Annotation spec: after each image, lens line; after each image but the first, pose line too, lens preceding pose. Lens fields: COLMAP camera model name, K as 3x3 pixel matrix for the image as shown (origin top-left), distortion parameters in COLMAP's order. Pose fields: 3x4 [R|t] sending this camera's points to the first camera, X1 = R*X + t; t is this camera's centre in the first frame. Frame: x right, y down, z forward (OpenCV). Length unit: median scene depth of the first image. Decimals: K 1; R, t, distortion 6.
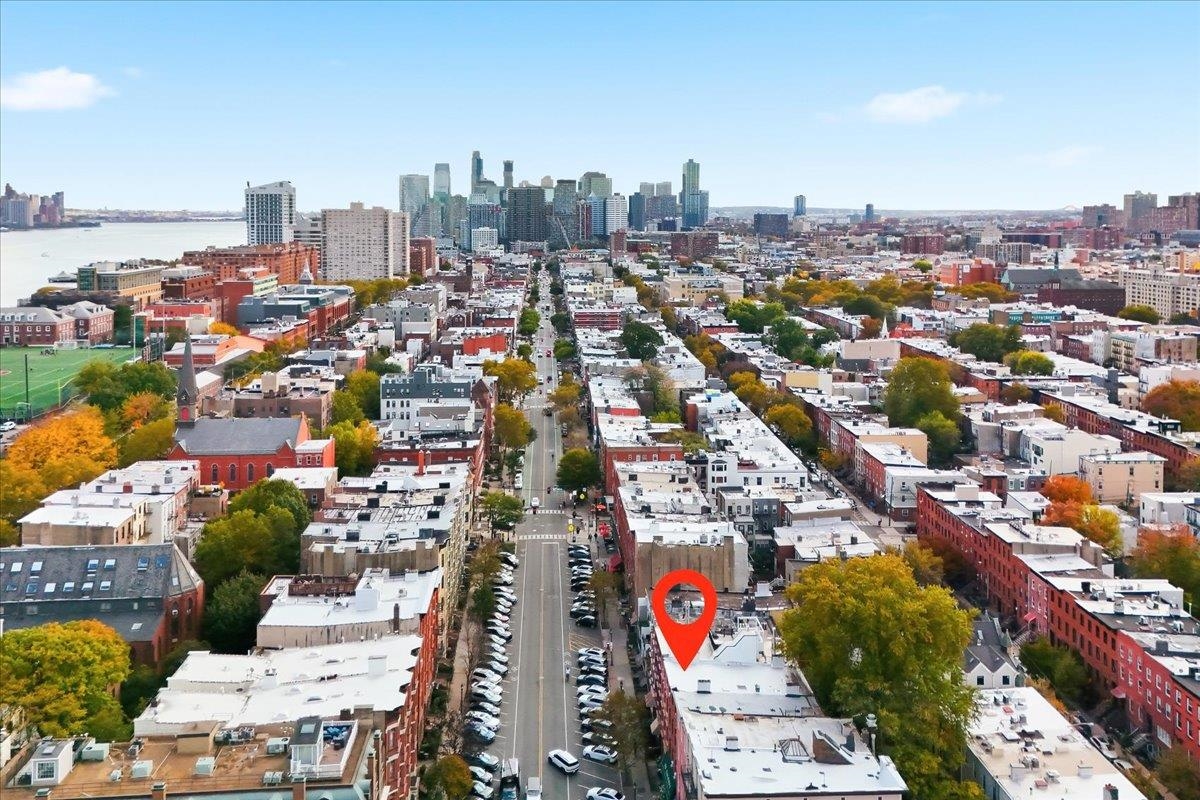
lens RADIAL K [[1008.4, 0, 650.5], [0, 1008.4, 398.1], [0, 0, 1]] dist [0.155026, -0.156970]
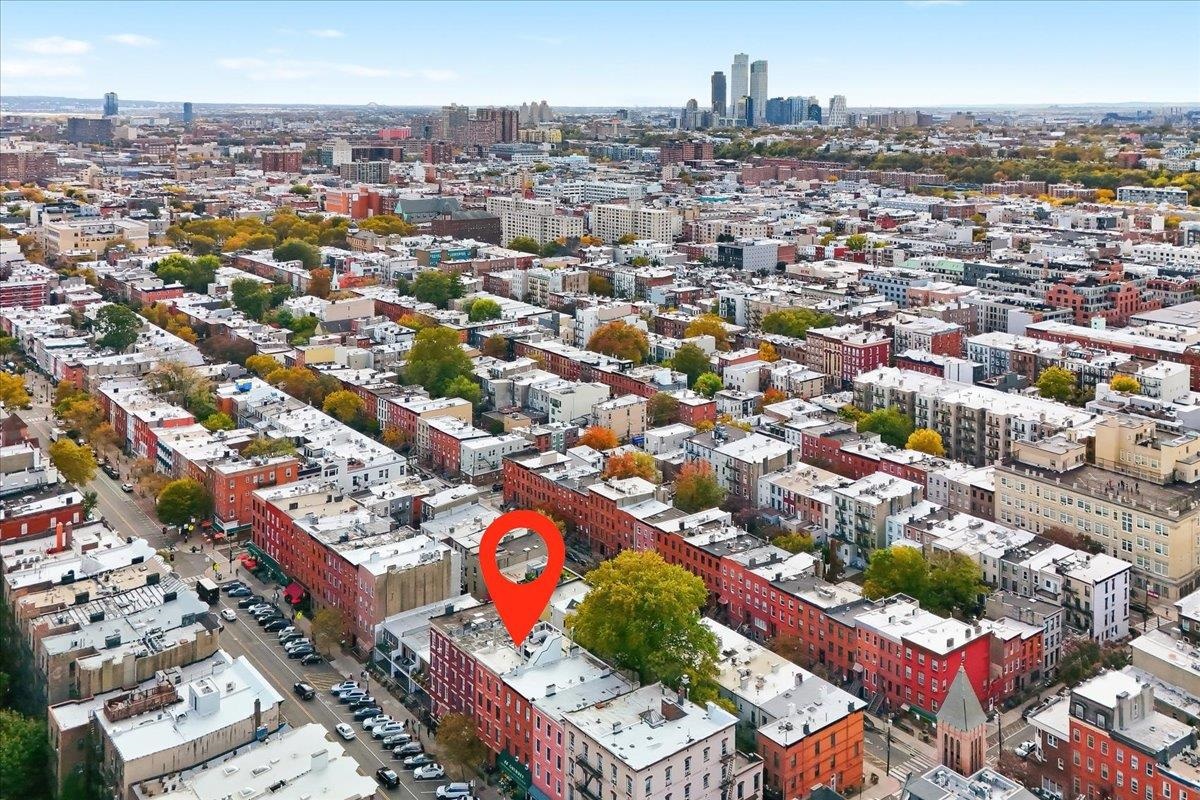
lens RADIAL K [[1008.4, 0, 650.5], [0, 1008.4, 398.1], [0, 0, 1]] dist [0.155026, -0.156970]
pose [[0.825306, -0.123972, 0.550910, -0.234729], [0.079307, 0.991381, 0.104284, -0.091102], [-0.559089, -0.042375, 0.828024, -0.038192]]
